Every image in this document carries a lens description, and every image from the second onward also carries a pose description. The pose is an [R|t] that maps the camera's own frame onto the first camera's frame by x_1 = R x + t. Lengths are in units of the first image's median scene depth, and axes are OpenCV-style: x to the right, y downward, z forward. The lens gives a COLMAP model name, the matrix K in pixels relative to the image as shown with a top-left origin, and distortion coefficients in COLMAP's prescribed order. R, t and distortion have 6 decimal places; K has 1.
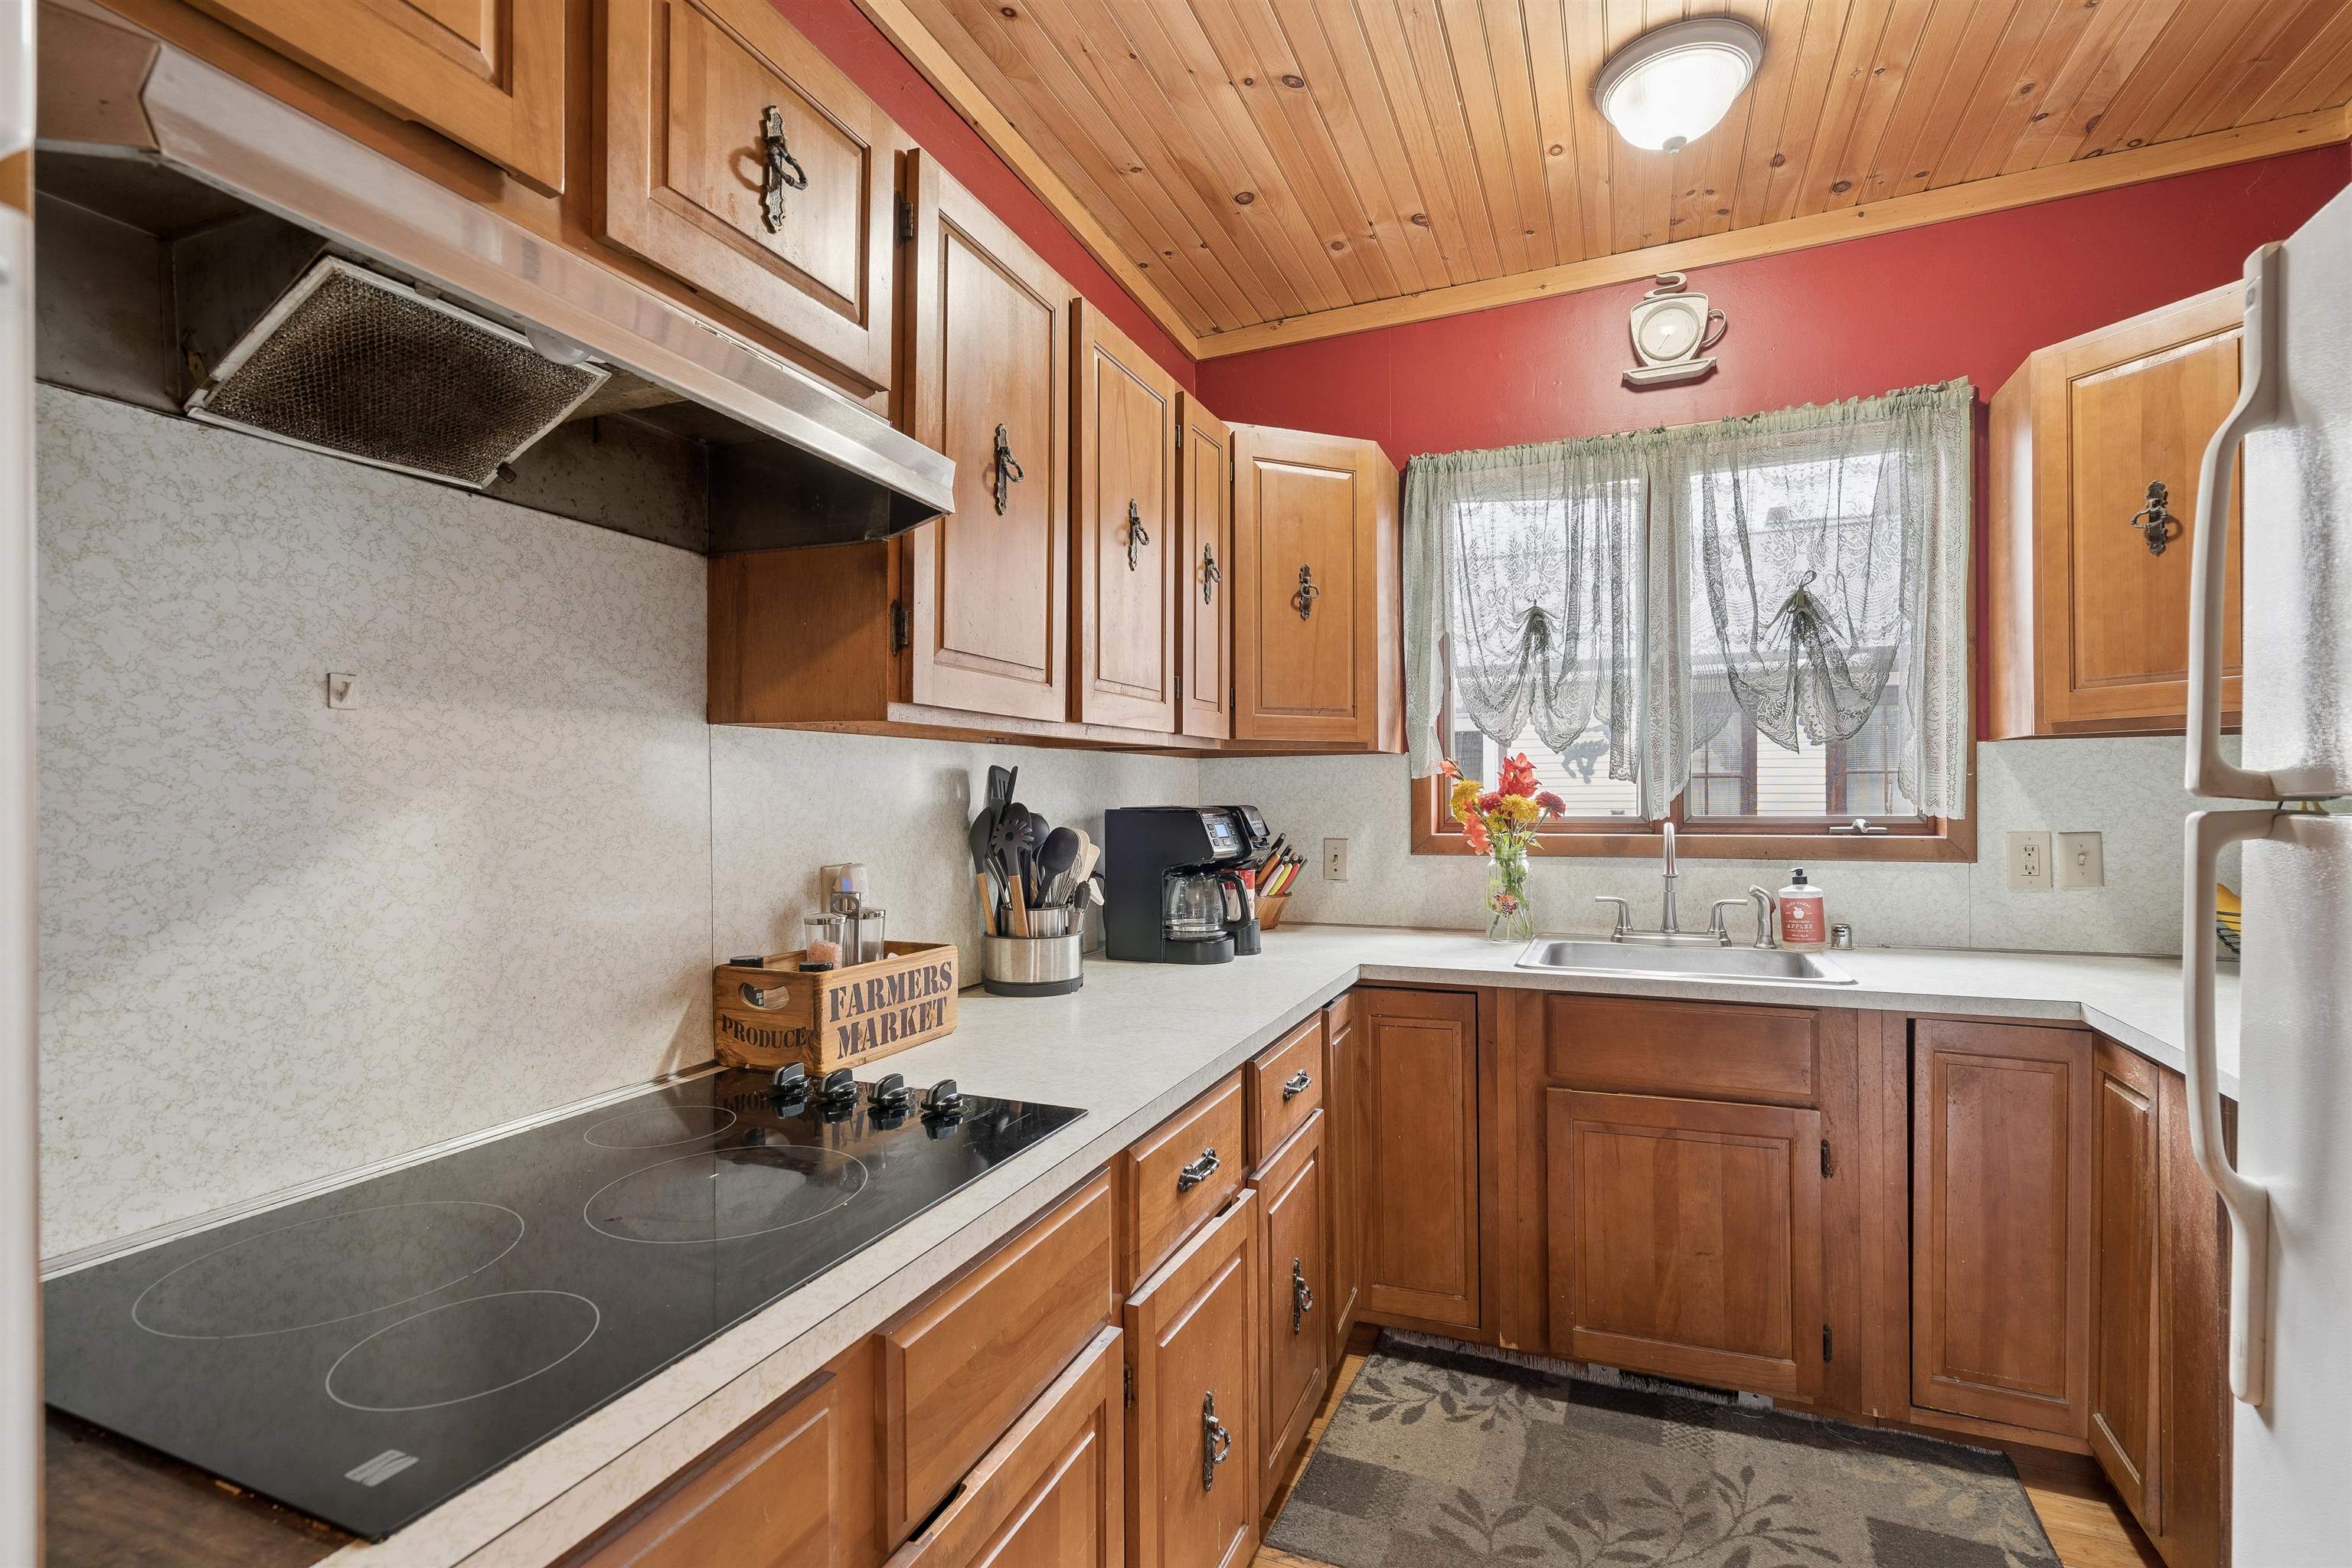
lens RADIAL K [[1055.8, 0, 1176.0], [0, 1055.8, 784.0], [0, 0, 1]] dist [0.000922, -0.000995]
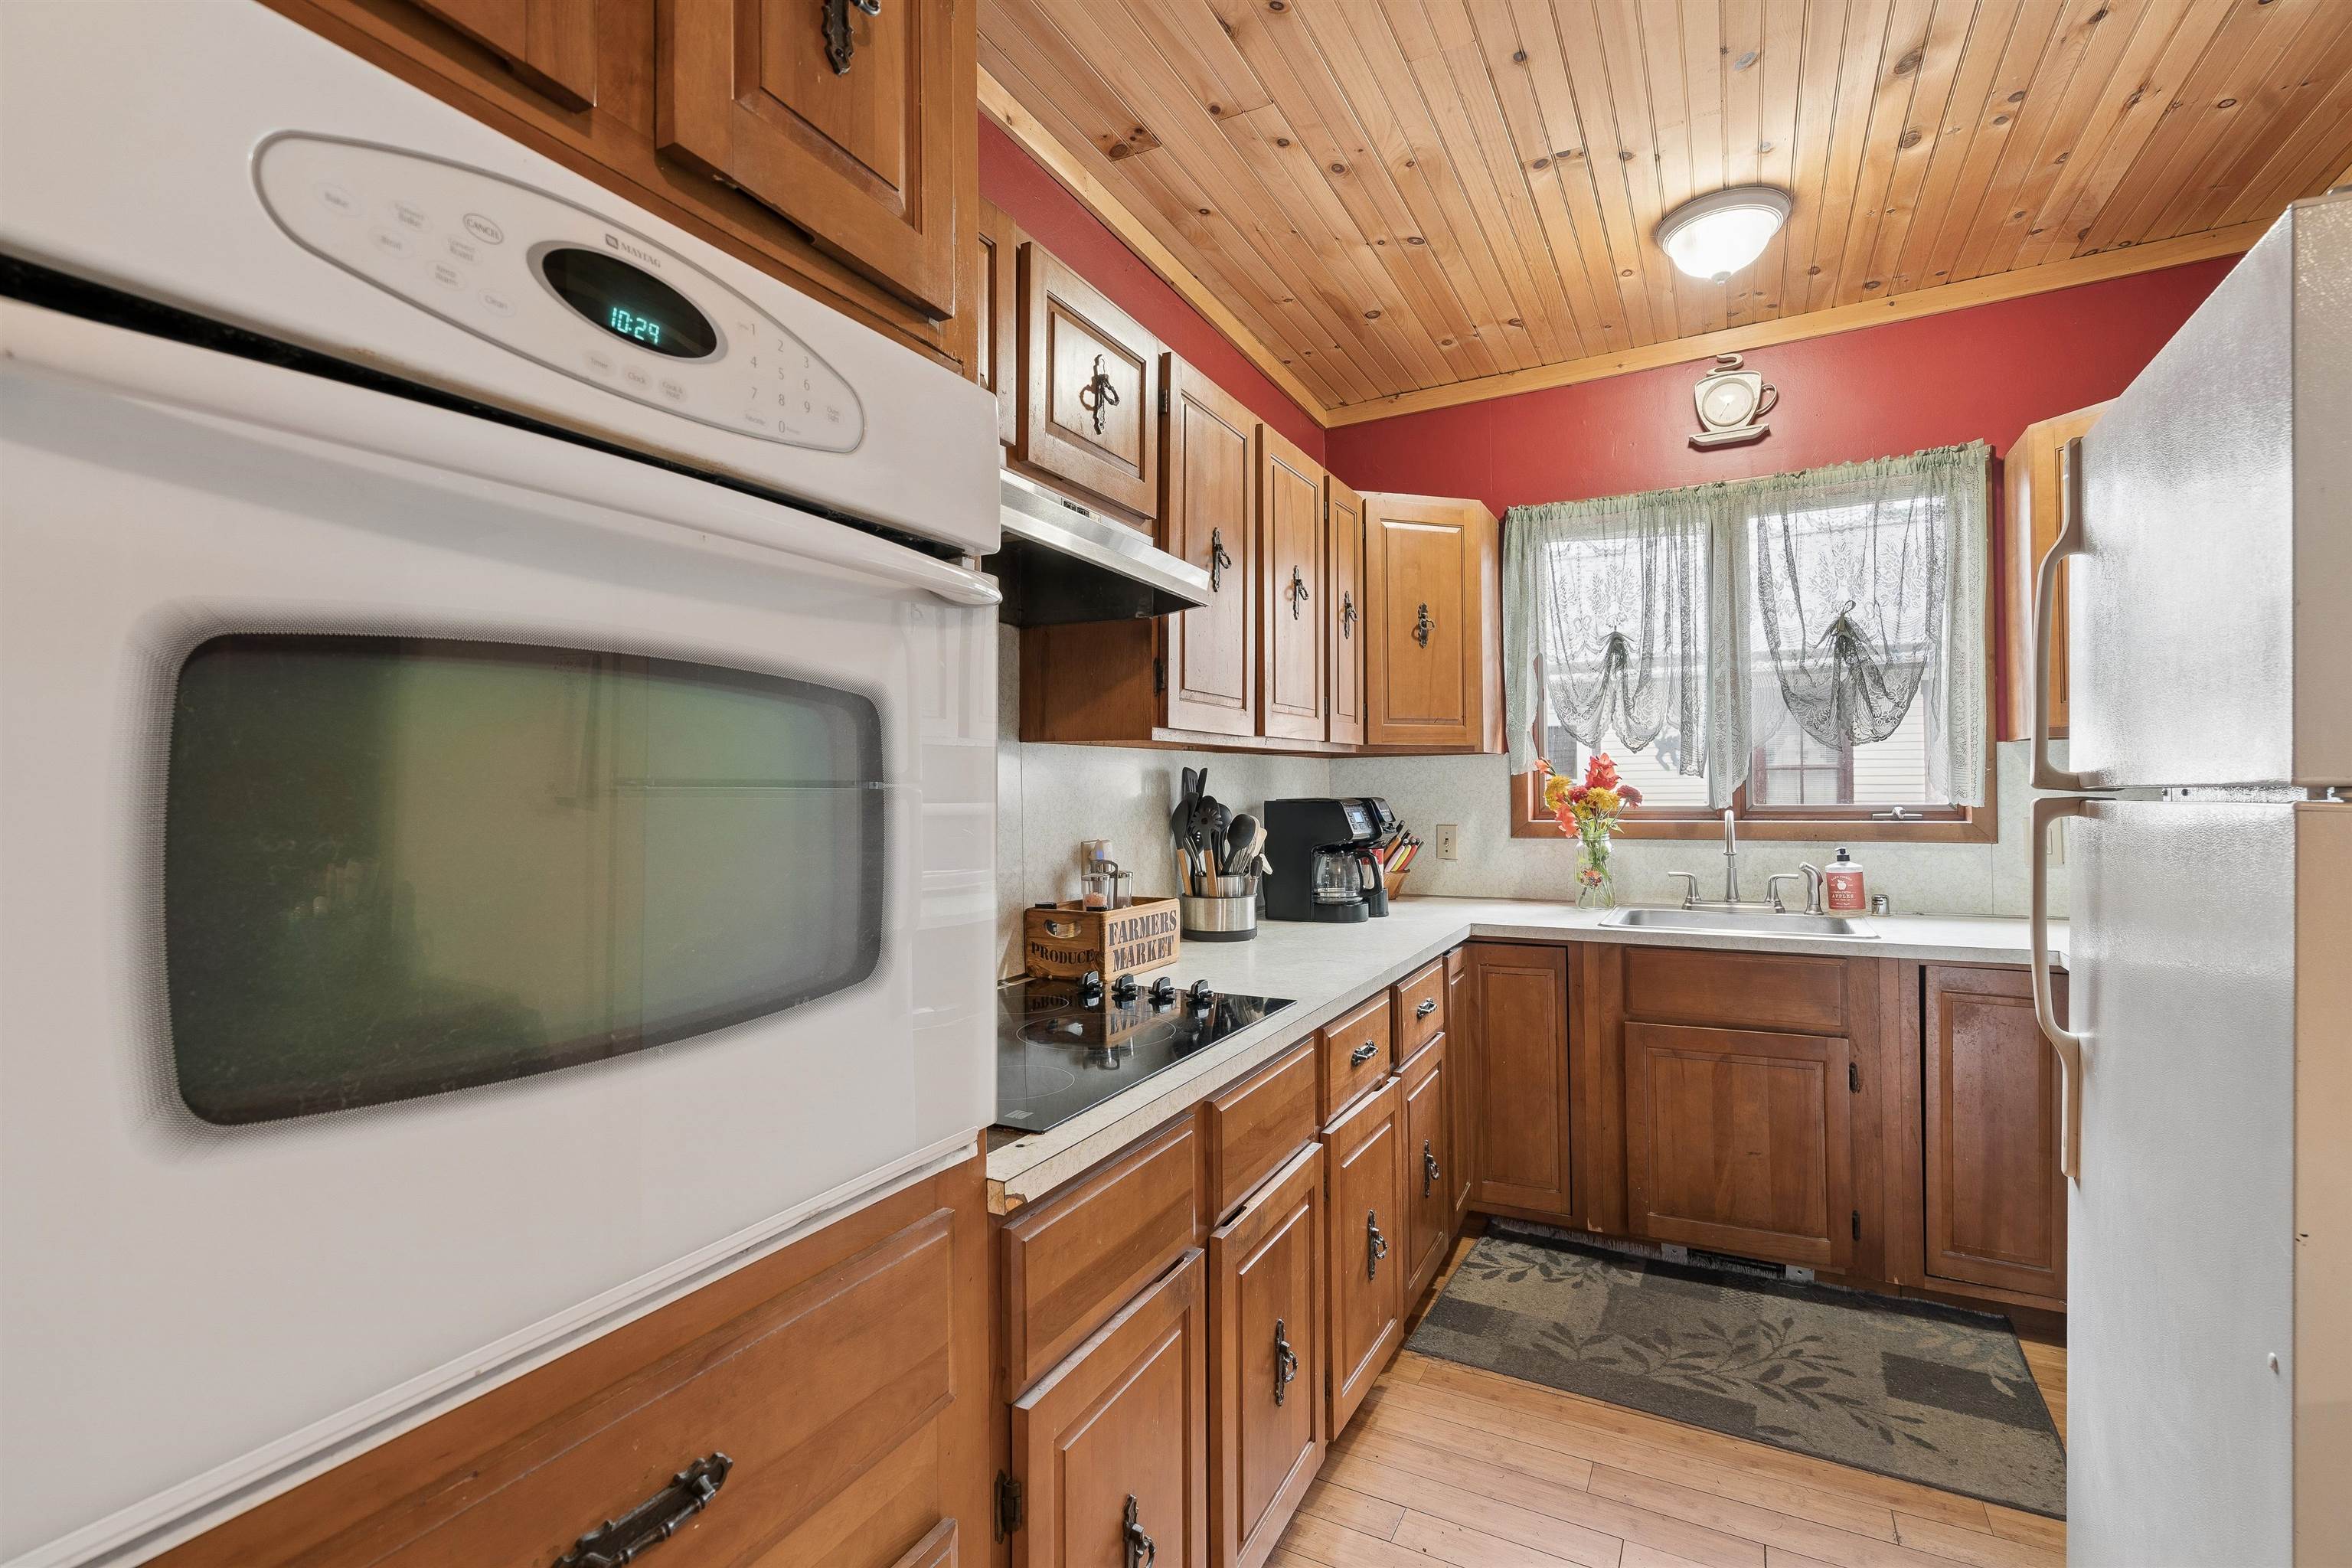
lens RADIAL K [[1047.2, 0, 1170.0], [0, 1047.2, 772.1], [0, 0, 1]] dist [-0.003669, 0.001092]
pose [[0.995987, -0.005428, -0.089336, -0.075504], [0.004975, 0.999974, -0.005292, -0.004793], [0.089362, 0.004826, 0.995987, -0.292649]]
